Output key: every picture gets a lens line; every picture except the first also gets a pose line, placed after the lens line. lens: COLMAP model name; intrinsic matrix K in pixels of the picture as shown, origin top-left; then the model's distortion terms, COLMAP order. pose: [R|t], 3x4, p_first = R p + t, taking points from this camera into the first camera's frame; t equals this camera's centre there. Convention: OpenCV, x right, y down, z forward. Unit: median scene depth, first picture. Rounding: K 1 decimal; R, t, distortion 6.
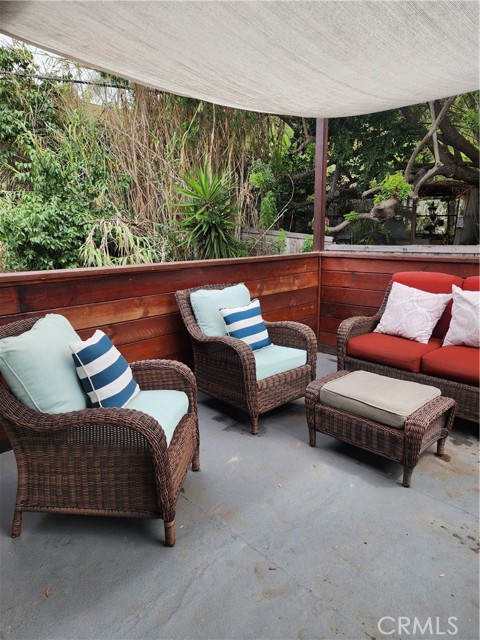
lens RADIAL K [[422.6, 0, 240.0], [0, 422.6, 320.0], [0, 0, 1]] dist [0.064923, -0.059890]
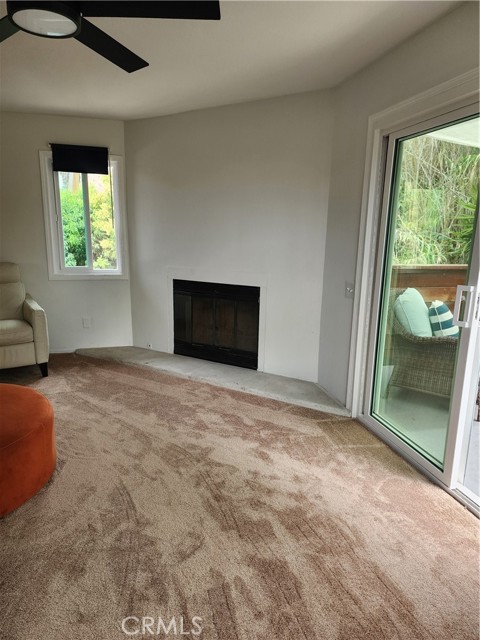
lens RADIAL K [[422.6, 0, 240.0], [0, 422.6, 320.0], [0, 0, 1]] dist [0.064923, -0.059890]
pose [[0.868684, 0.158807, -0.469220, -0.130002], [-0.158434, 0.986535, 0.040577, 0.103353], [0.469347, 0.039092, 0.882148, -0.582036]]
